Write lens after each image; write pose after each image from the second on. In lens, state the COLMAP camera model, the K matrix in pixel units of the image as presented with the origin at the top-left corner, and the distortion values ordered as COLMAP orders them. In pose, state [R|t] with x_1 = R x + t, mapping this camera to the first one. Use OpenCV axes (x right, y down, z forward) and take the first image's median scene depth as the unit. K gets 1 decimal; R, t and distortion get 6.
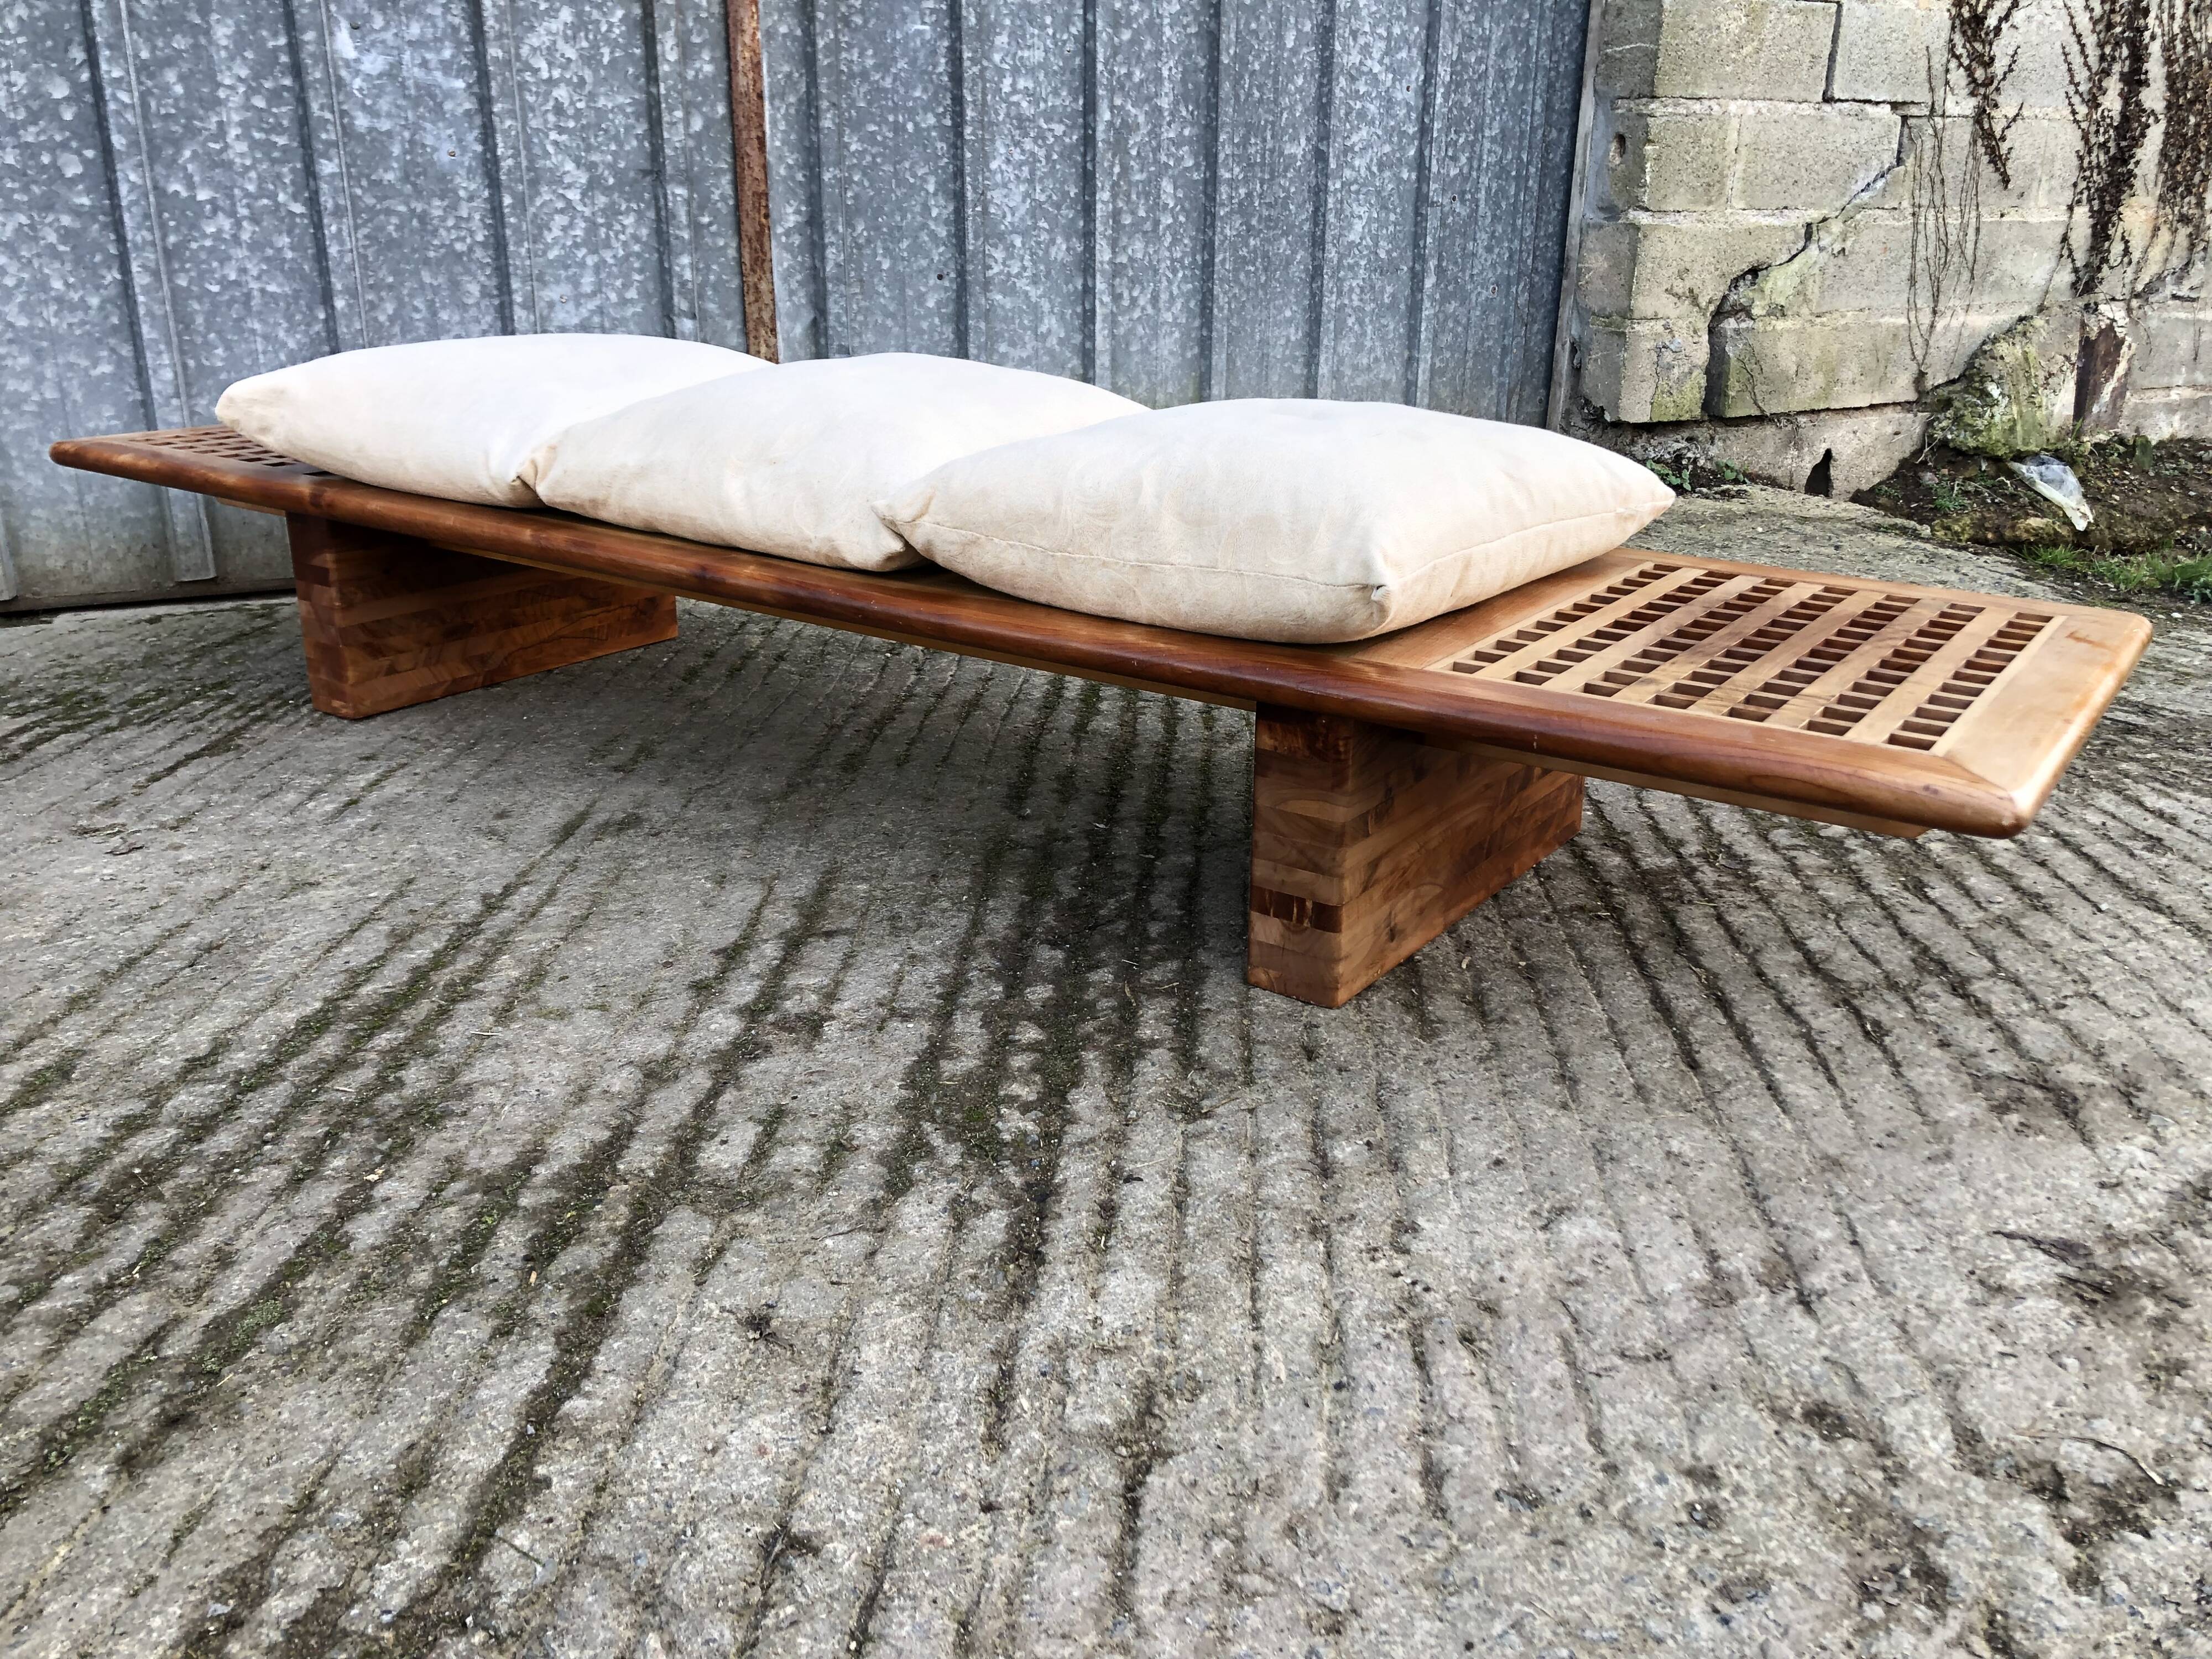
lens RADIAL K [[1815.4, 0, 1096.7], [0, 1815.4, 799.5], [0, 0, 1]] dist [-0.008643, 0.049809]
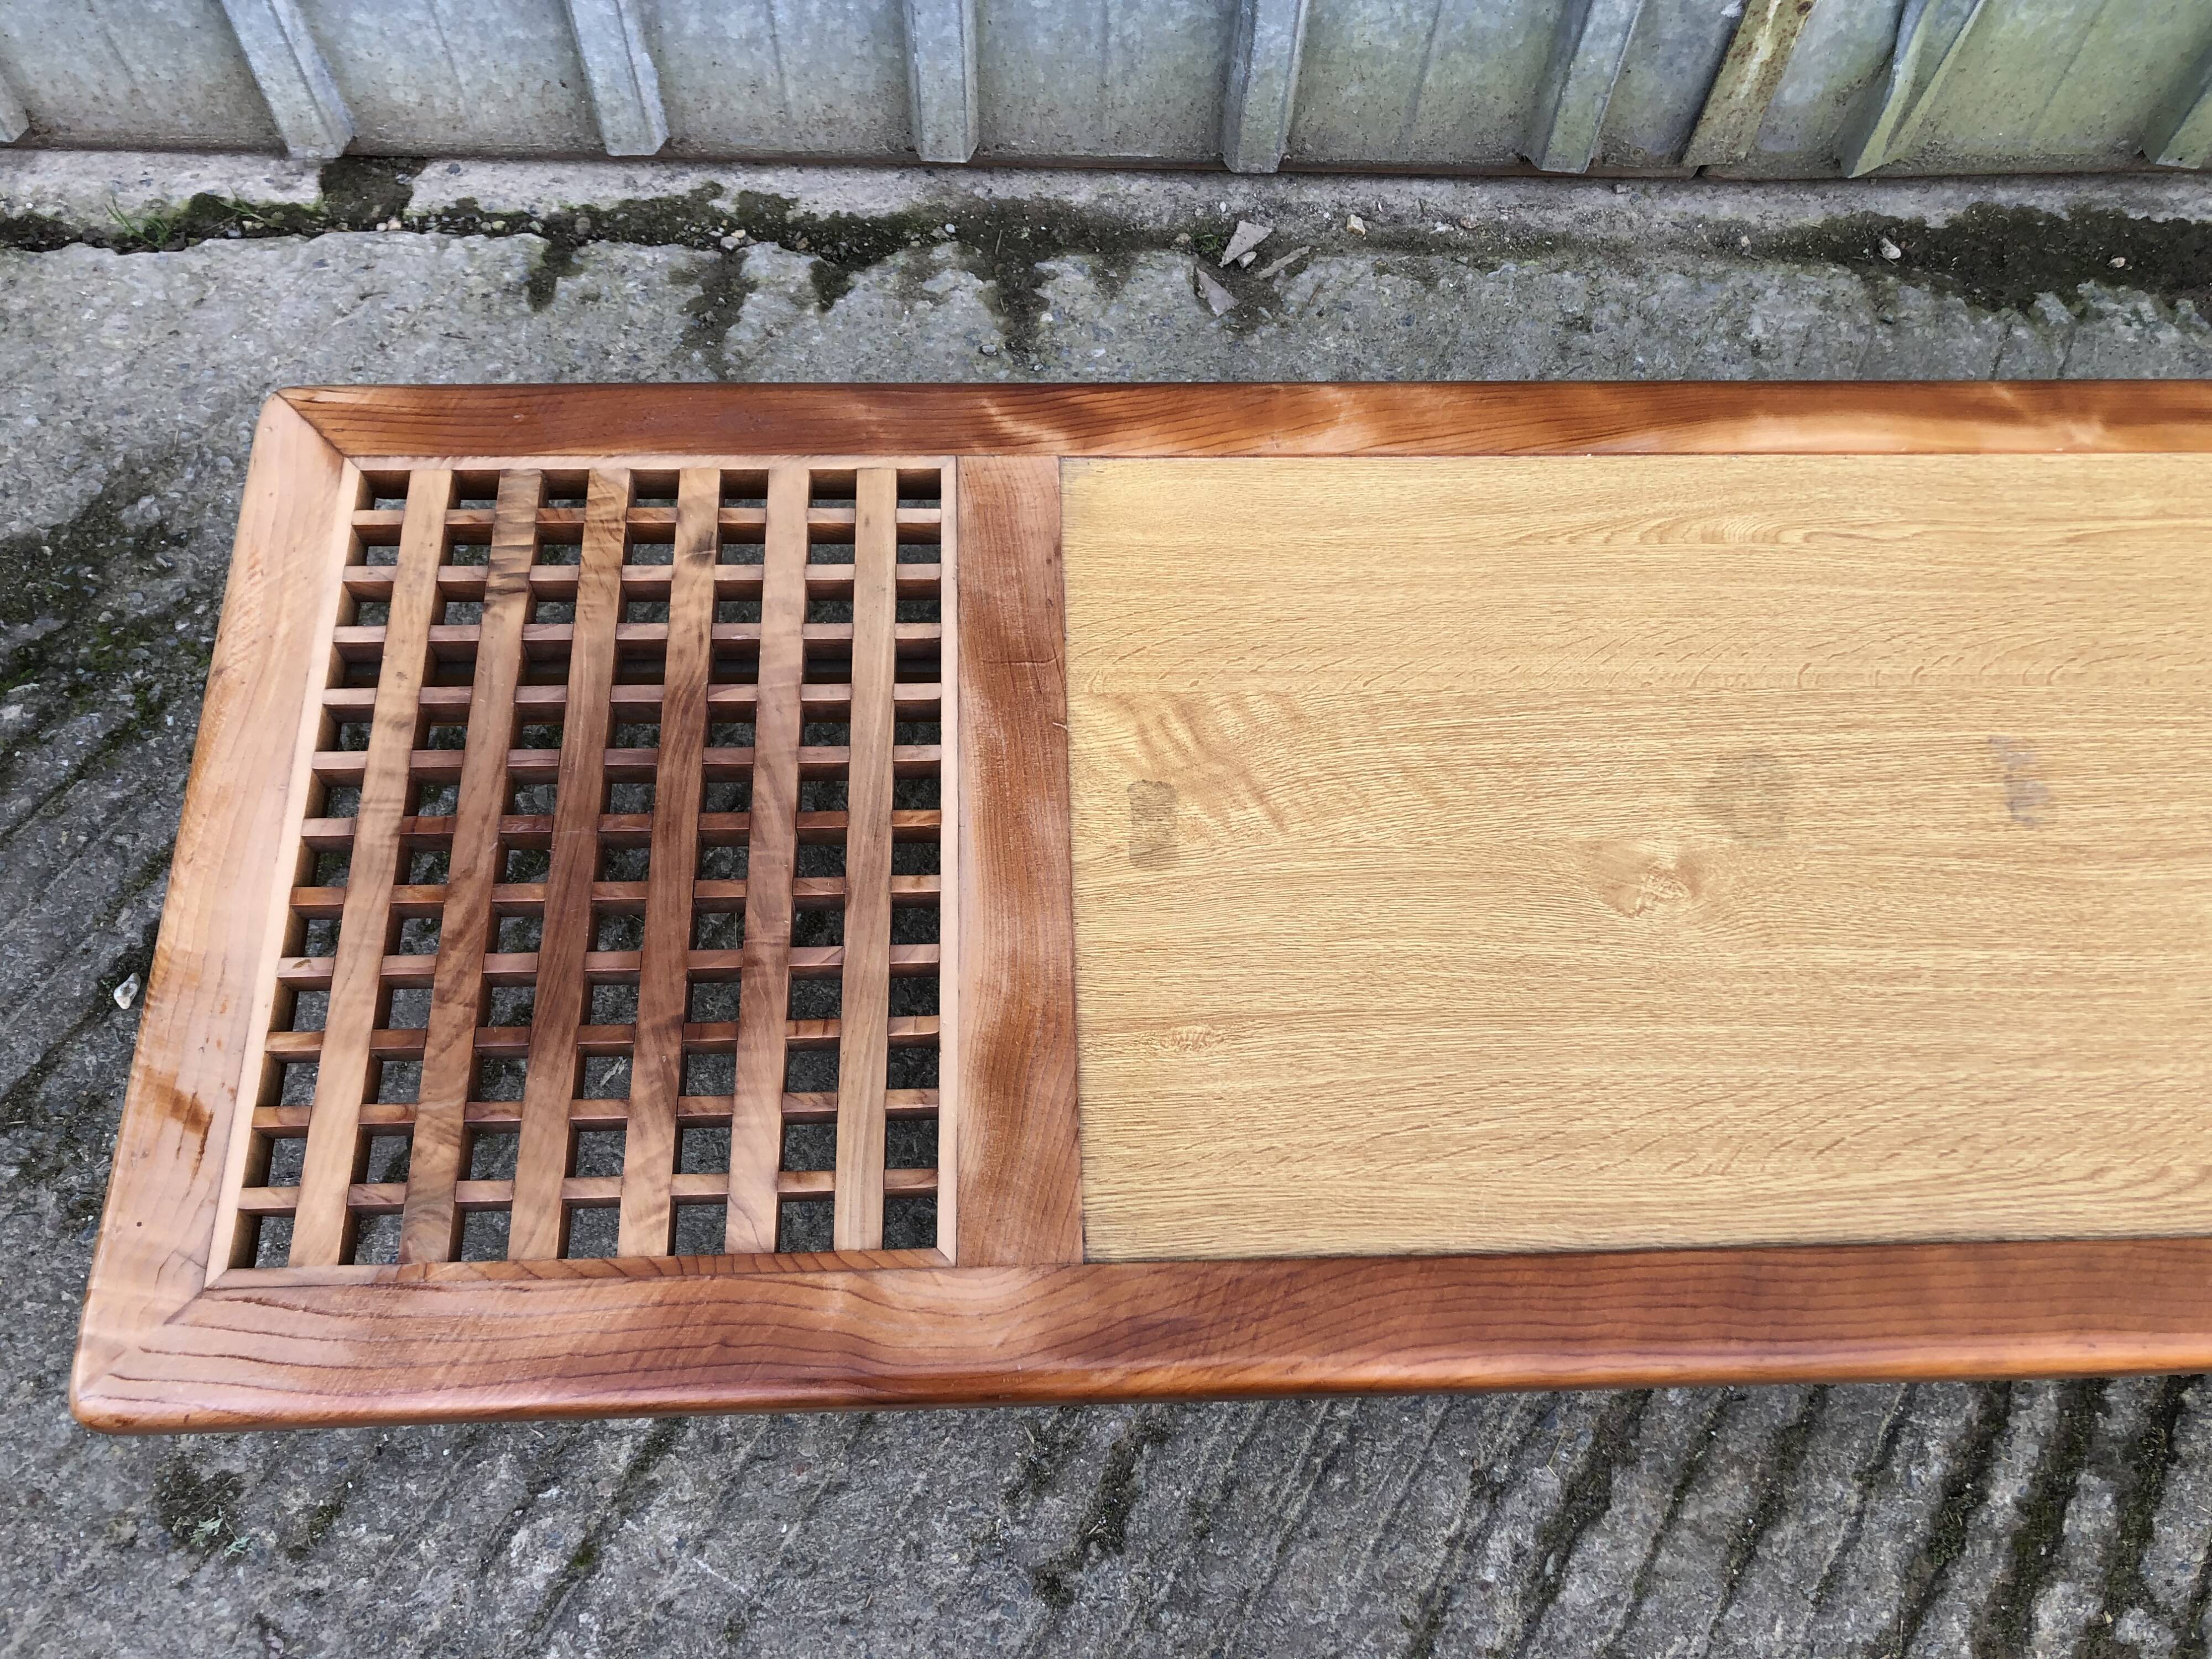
lens RADIAL K [[1812.0, 0, 1087.0], [0, 1812.0, 801.1], [0, 0, 1]] dist [0.017496, -0.003075]
pose [[0.880670, 0.434578, -0.188580, -0.174856], [-0.176290, 0.670124, 0.721010, -0.392150], [0.439707, -0.601727, 0.666770, 0.546399]]
